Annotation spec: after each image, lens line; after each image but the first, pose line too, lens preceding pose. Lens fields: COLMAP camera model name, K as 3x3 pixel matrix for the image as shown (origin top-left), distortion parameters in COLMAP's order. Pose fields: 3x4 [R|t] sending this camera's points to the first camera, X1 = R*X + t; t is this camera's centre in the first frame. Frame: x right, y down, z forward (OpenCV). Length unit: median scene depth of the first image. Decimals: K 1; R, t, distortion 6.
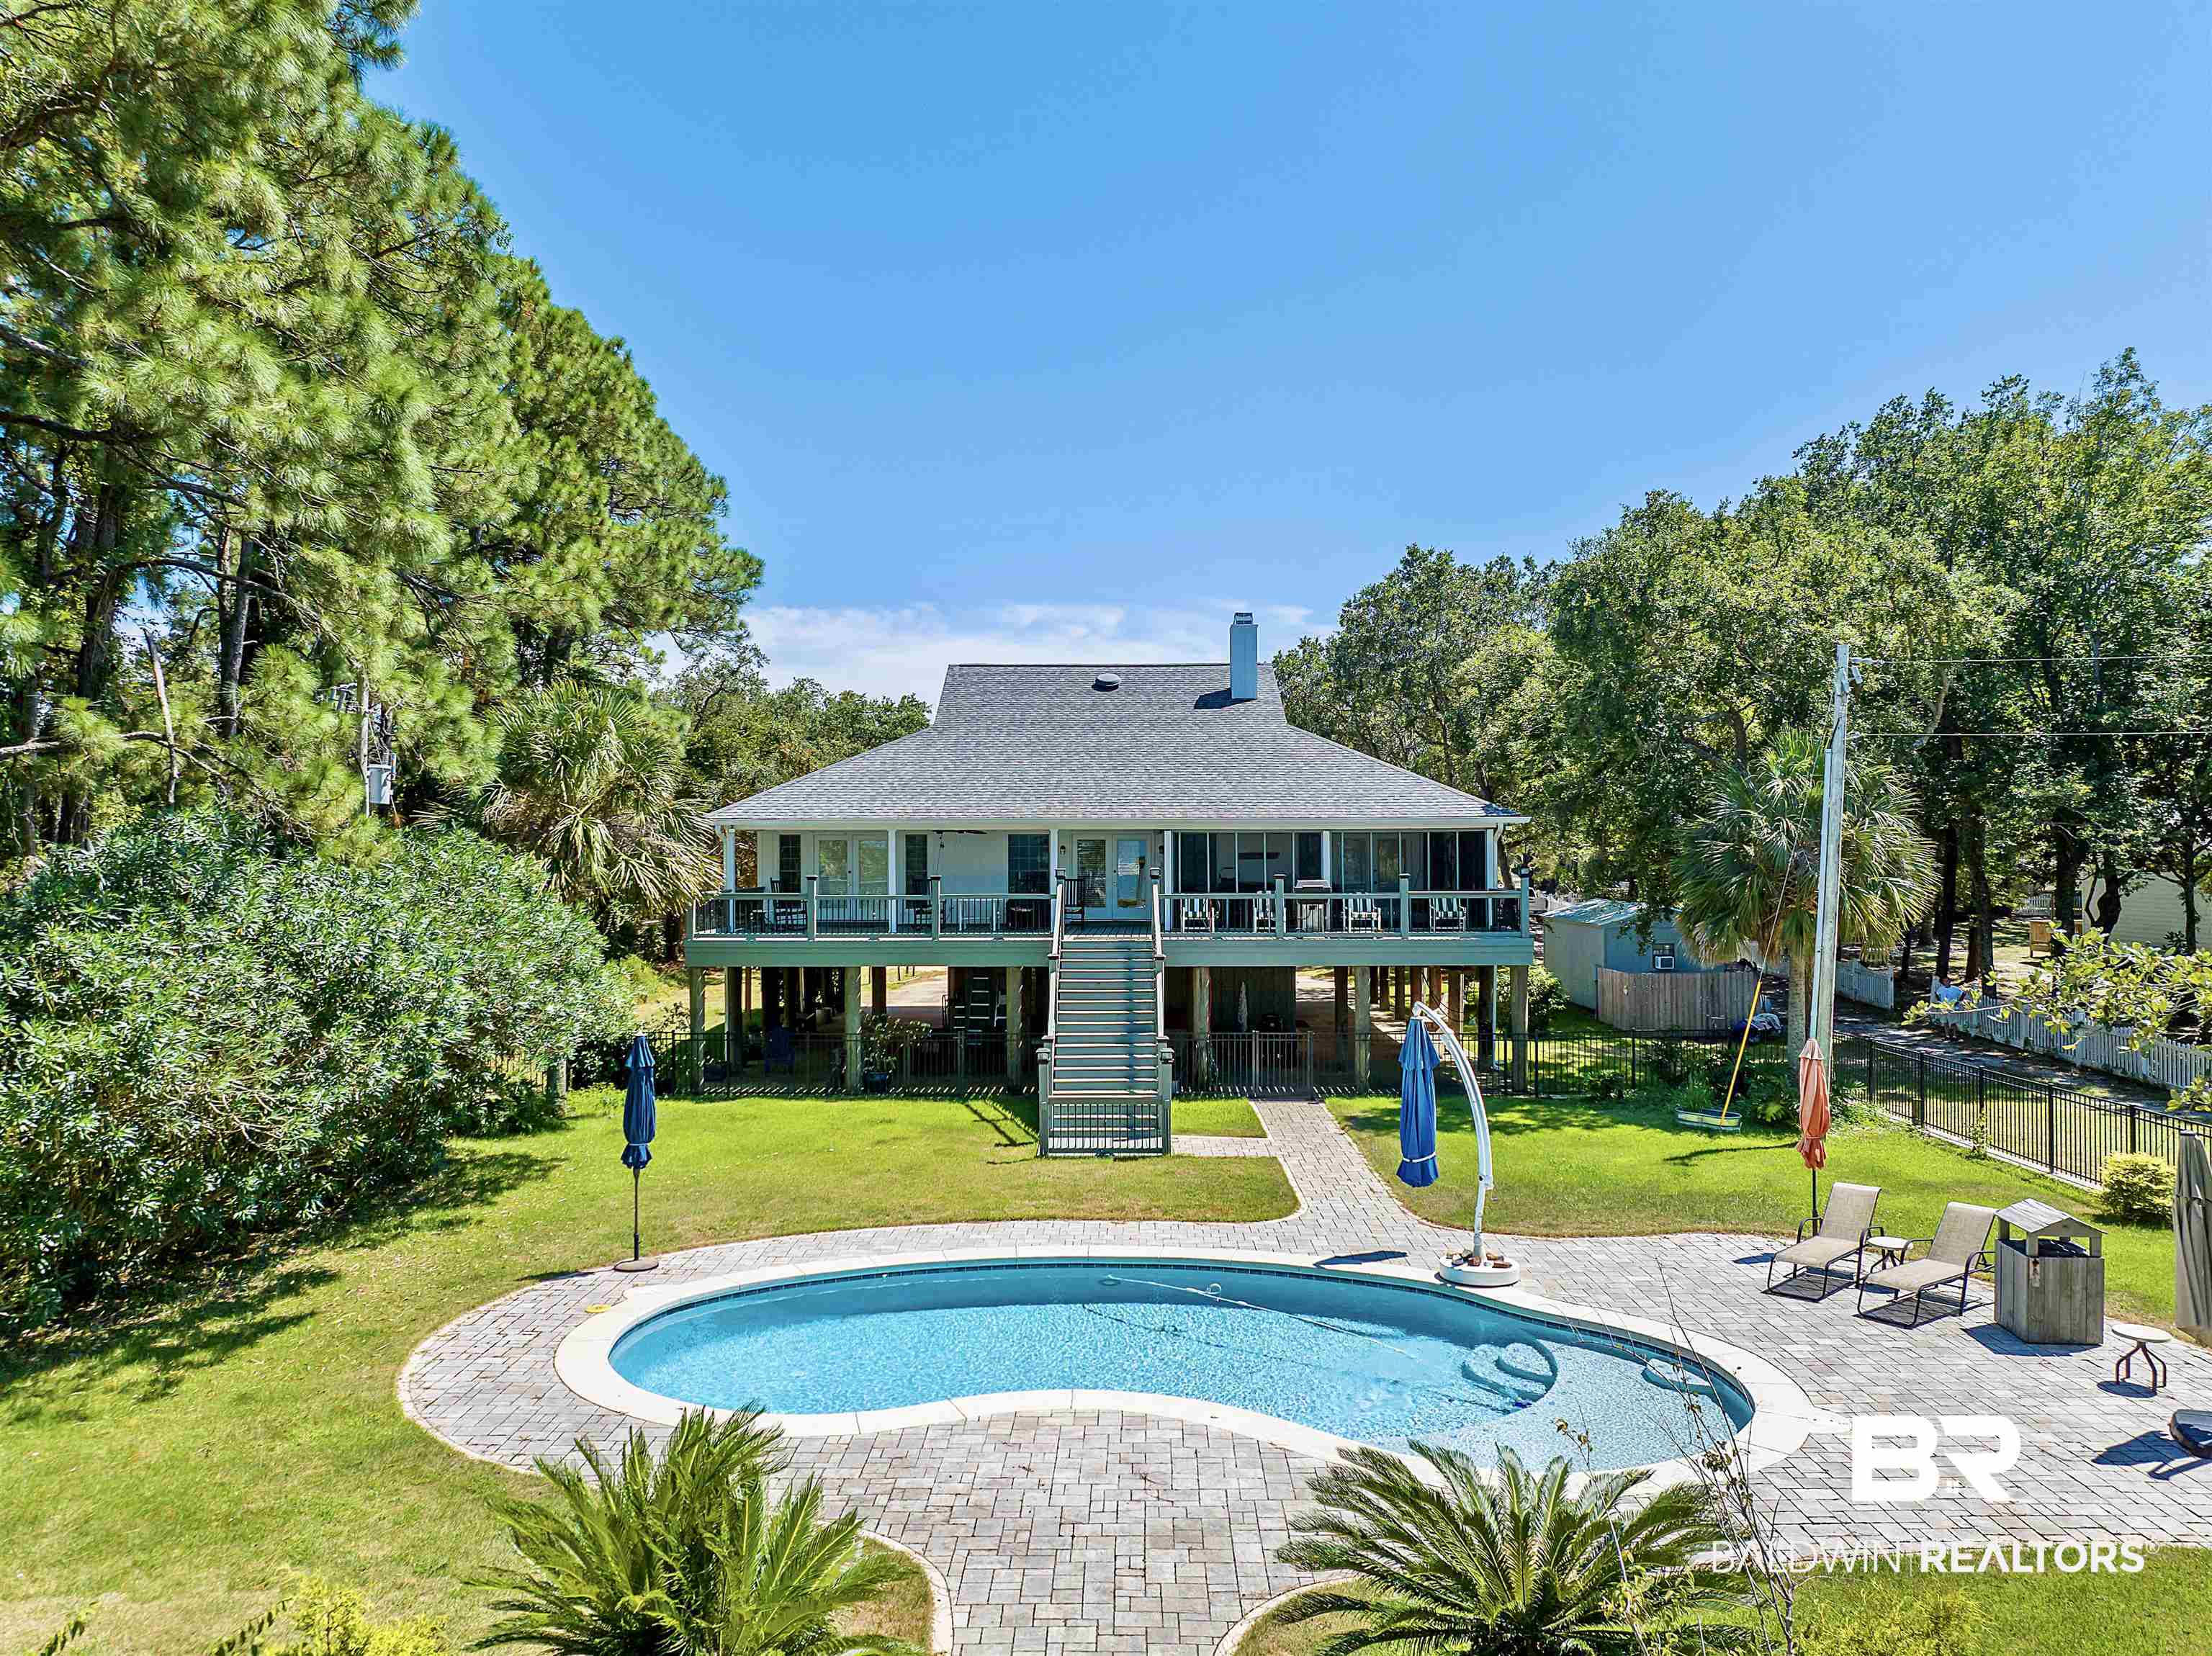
lens RADIAL K [[1576.8, 0, 1104.9], [0, 1576.8, 824.0], [0, 0, 1]] dist [-0.045451, 0.004793]
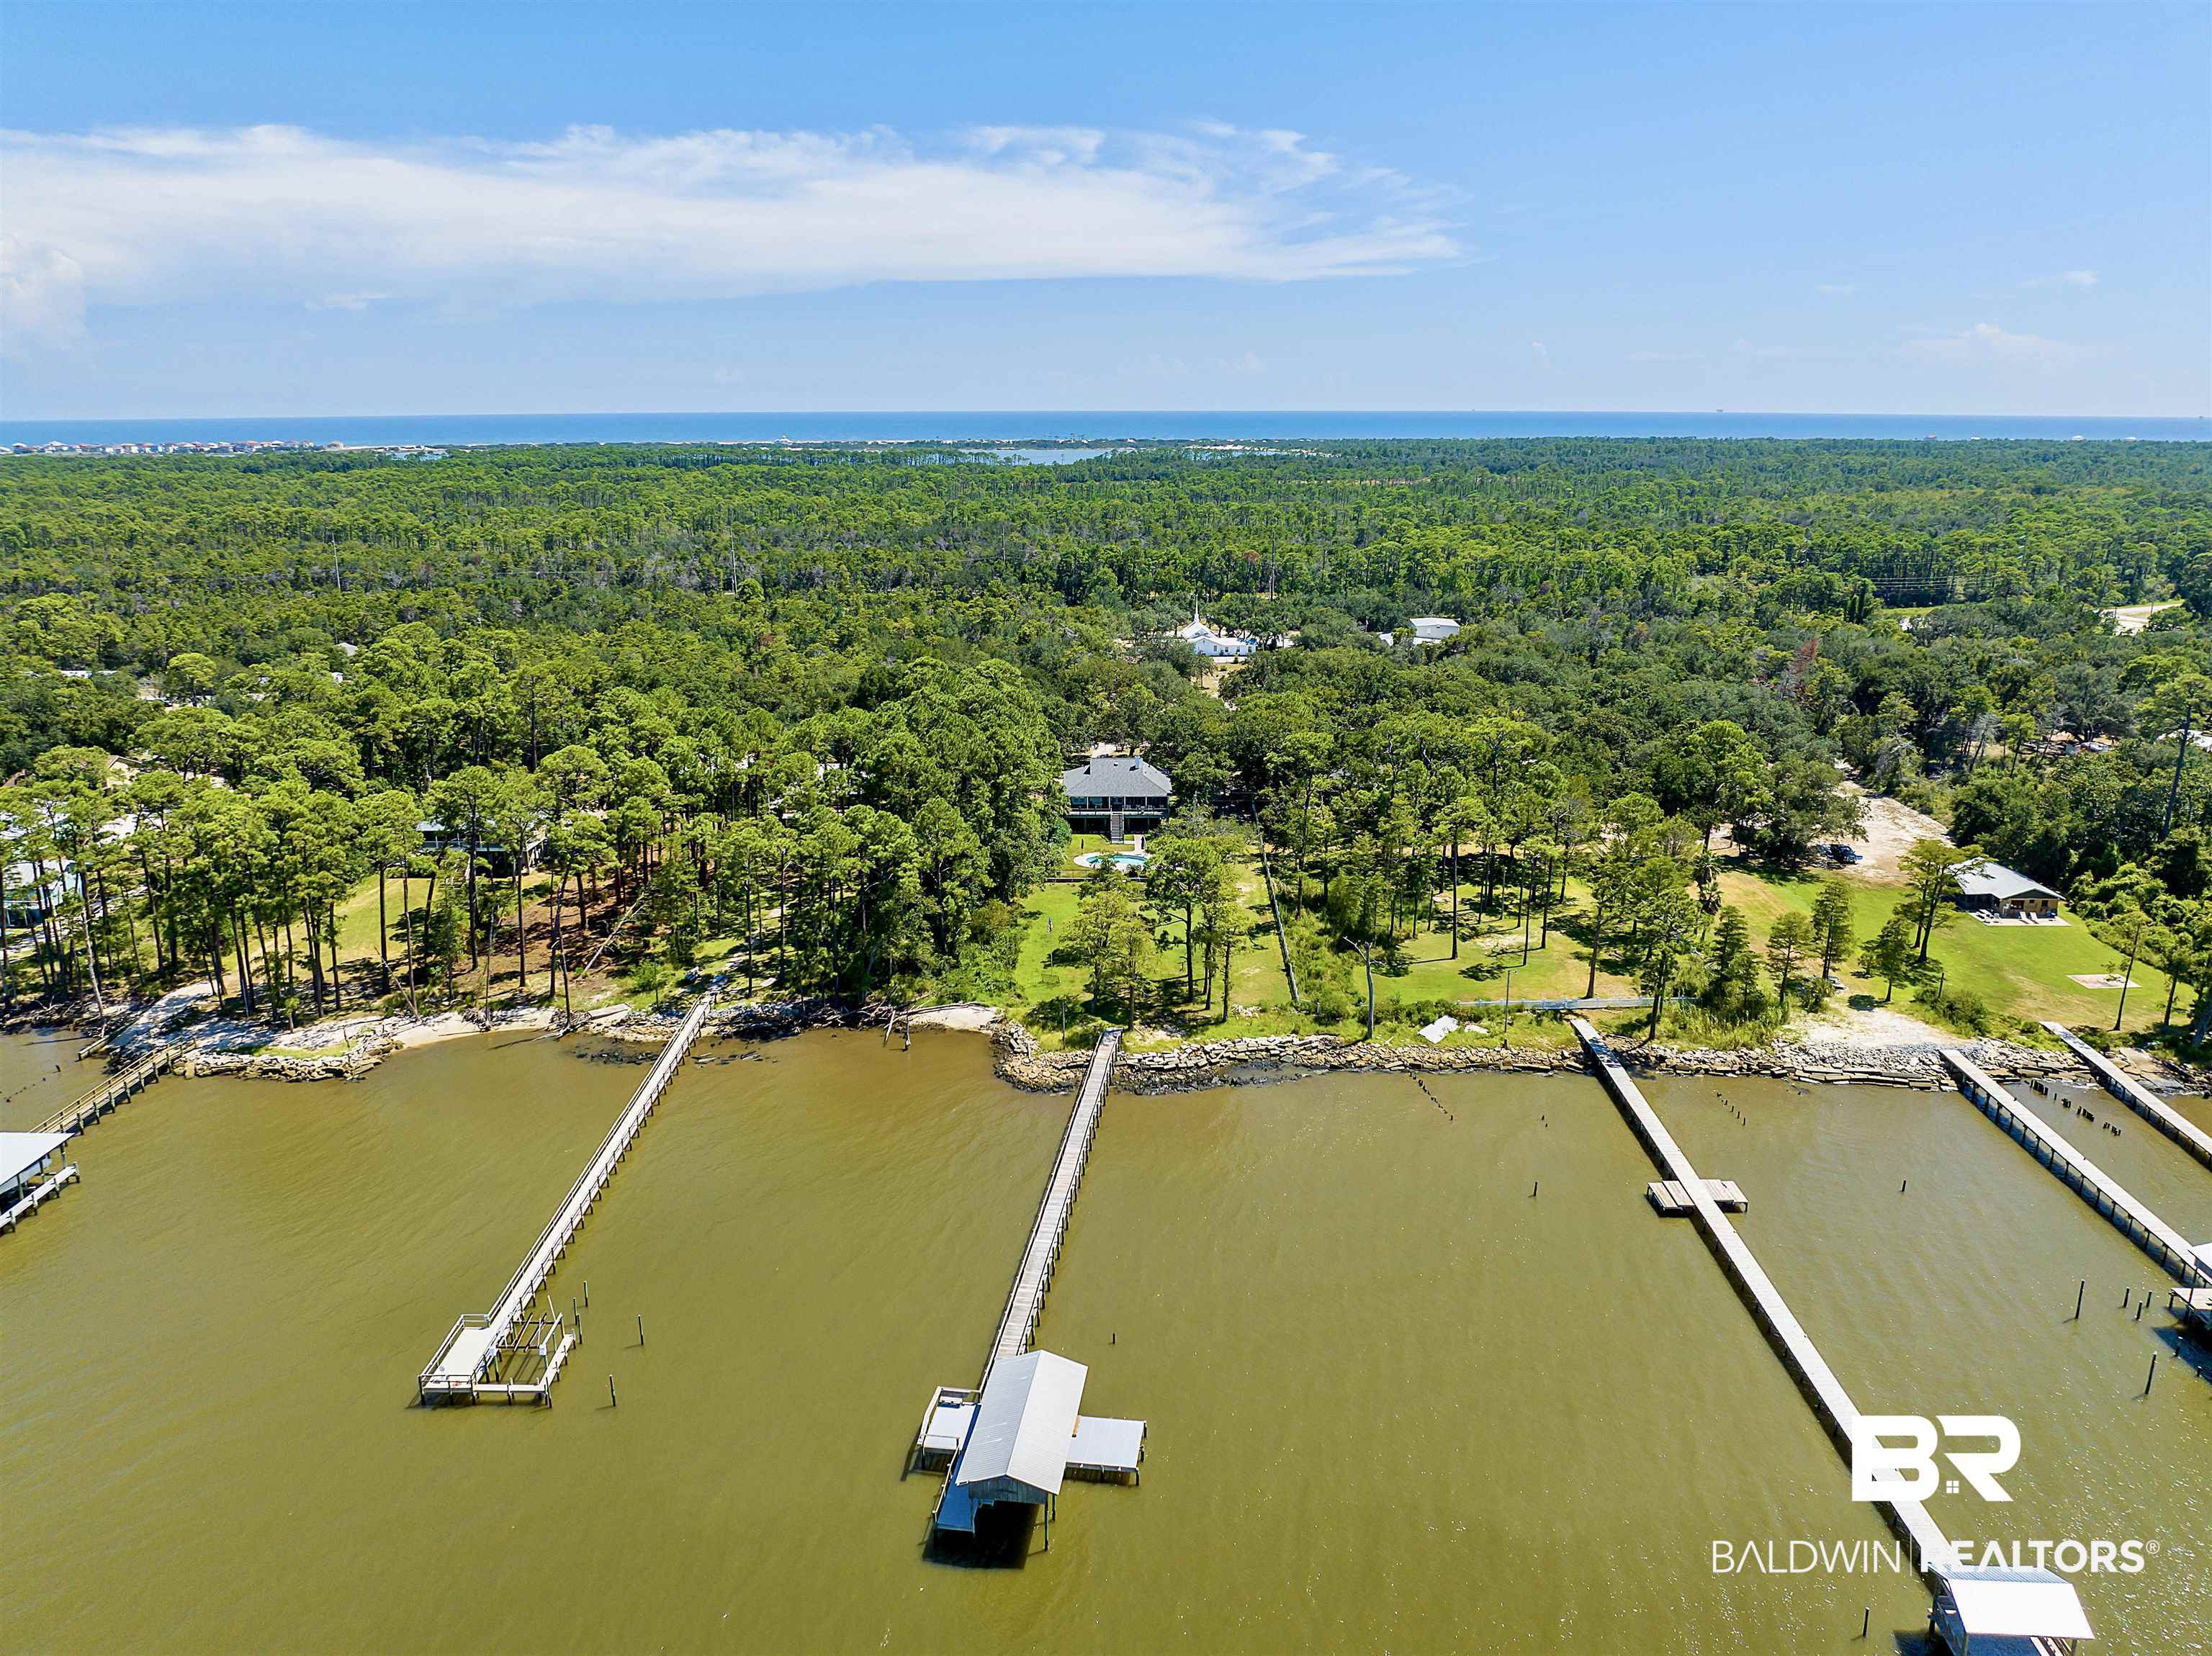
lens RADIAL K [[1576.8, 0, 1102.6], [0, 1576.8, 827.6], [0, 0, 1]] dist [-0.045451, 0.004793]
pose [[0.999935, 0.000009, 0.011387, -0.182750], [-0.003187, 0.960248, 0.279130, -2.352114], [-0.010932, -0.279148, 0.960186, -7.537310]]
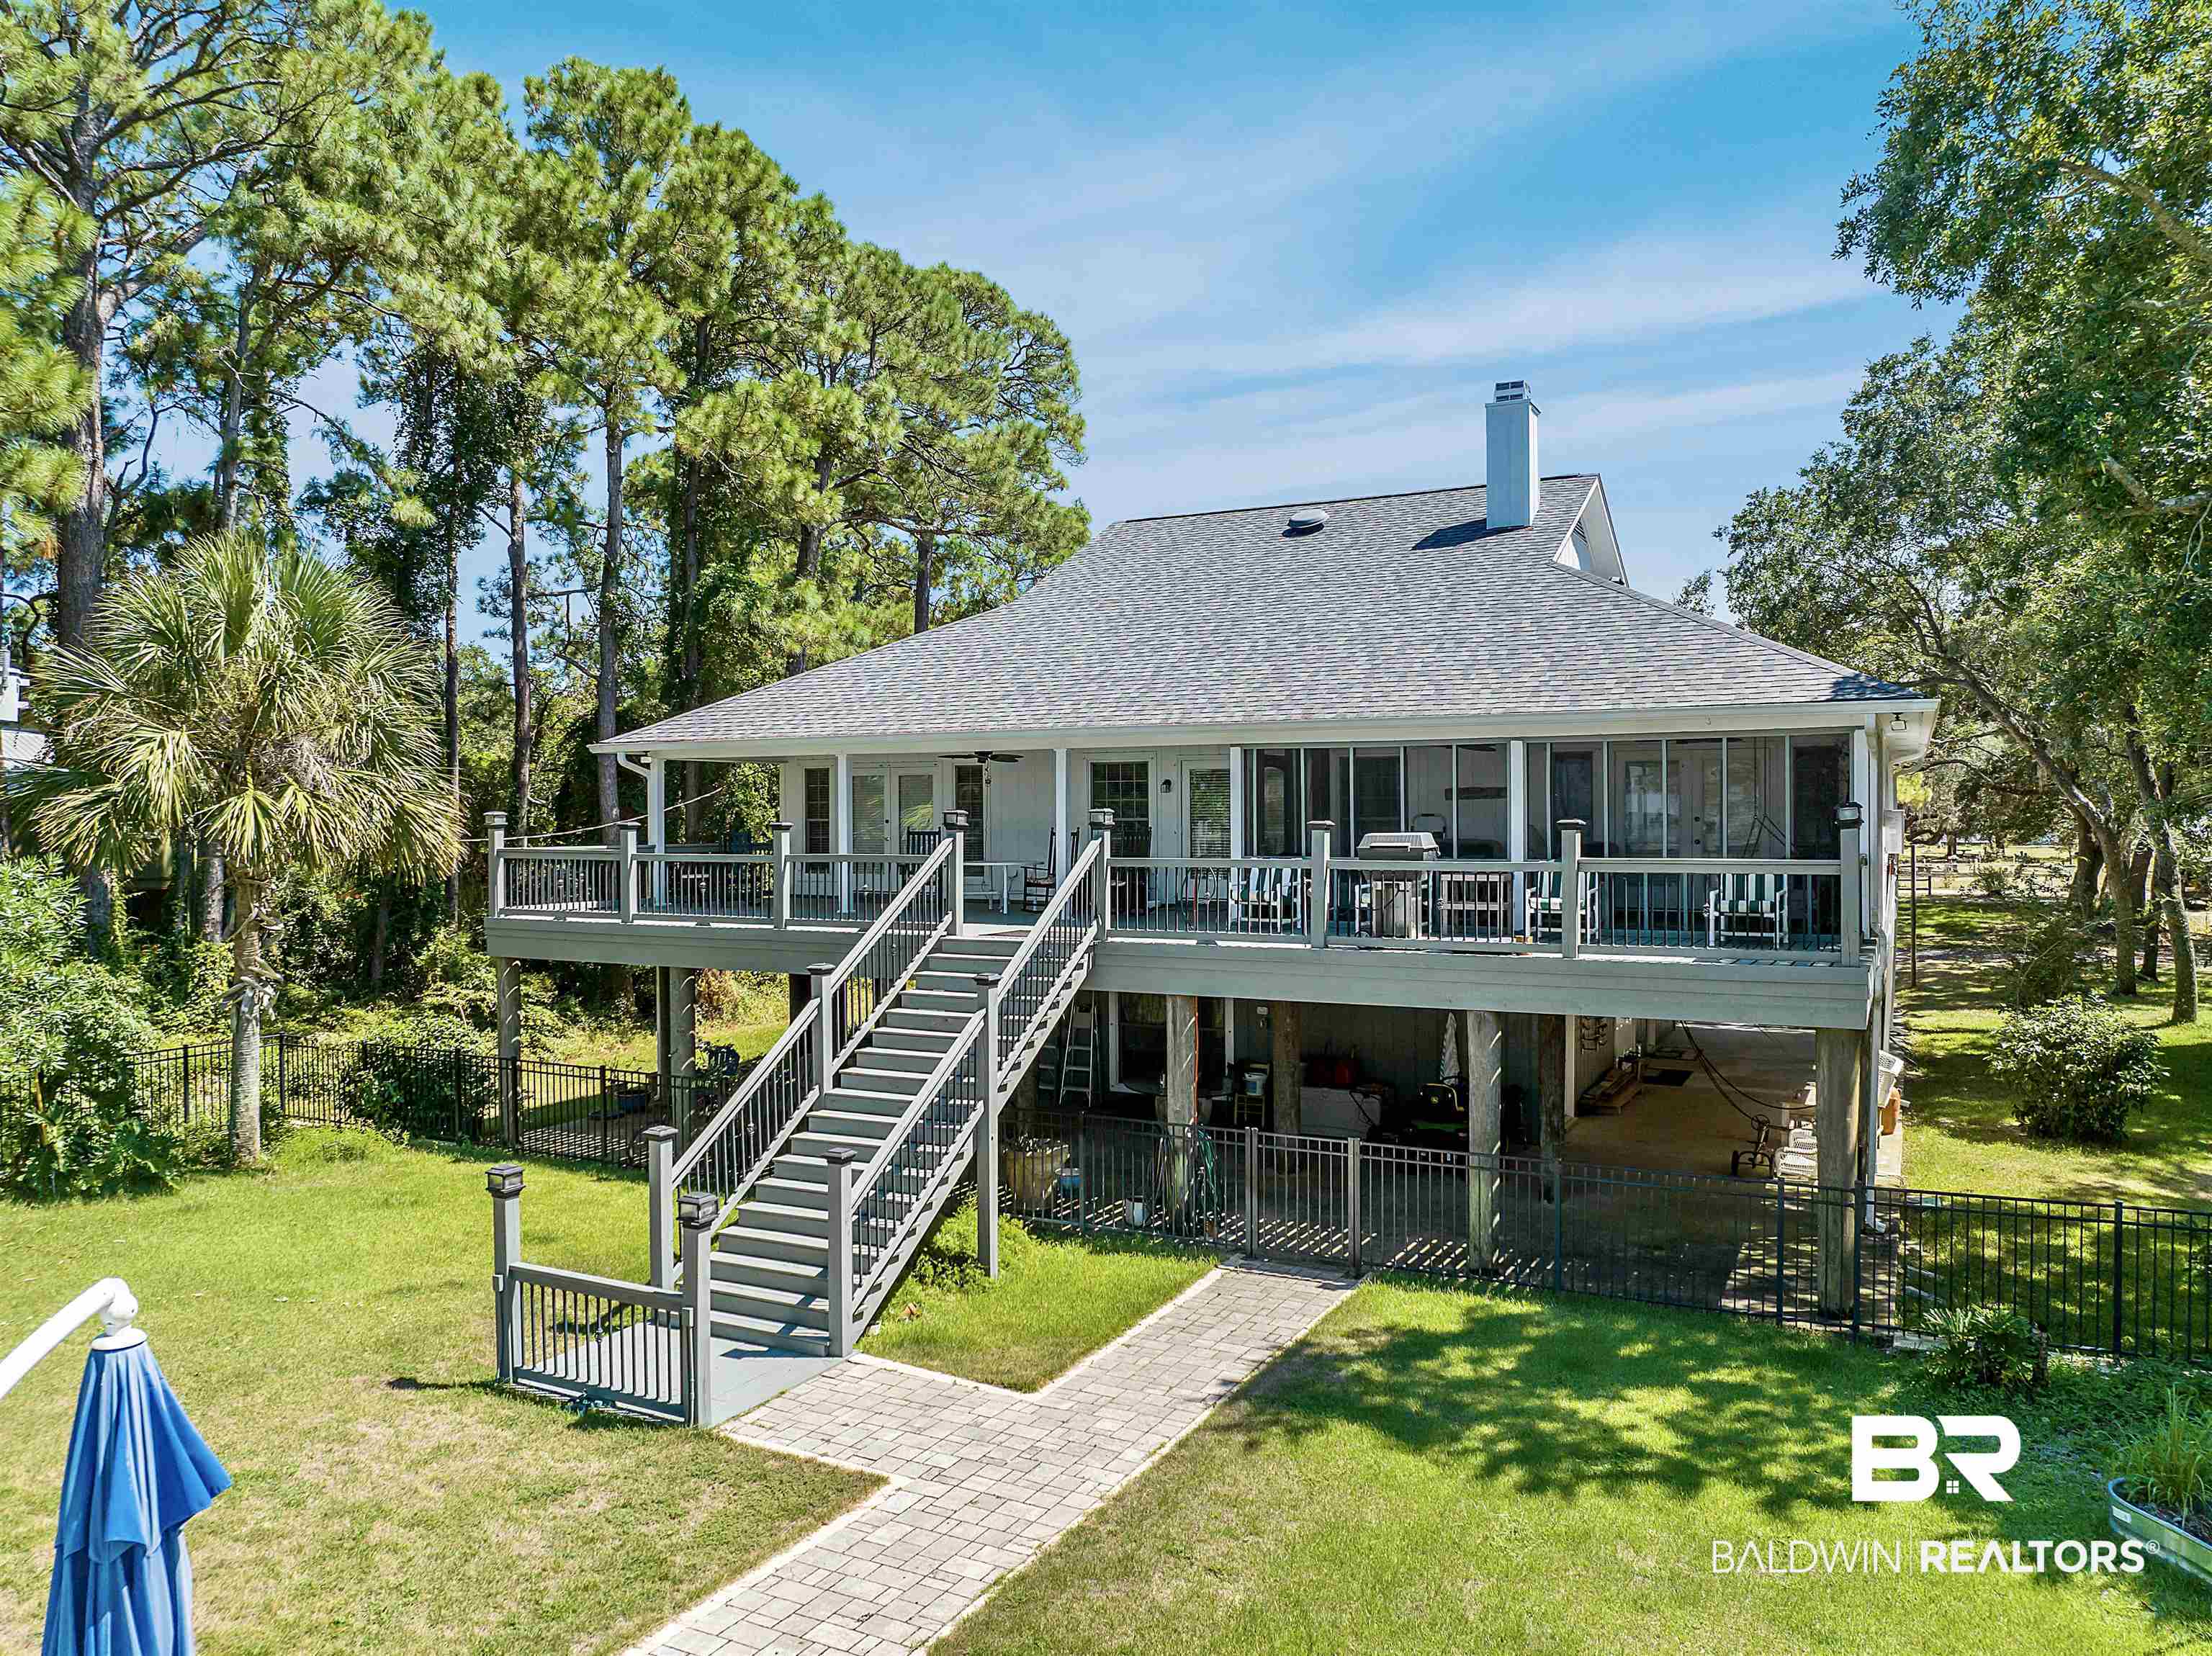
lens RADIAL K [[1576.8, 0, 1107.8], [0, 1576.8, 837.3], [0, 0, 1]] dist [-0.045451, 0.004793]
pose [[0.892734, 0.005267, -0.450554, 0.307504], [0.007561, 0.999616, 0.026667, 0.025848], [0.450521, -0.027213, 0.892351, 0.577995]]
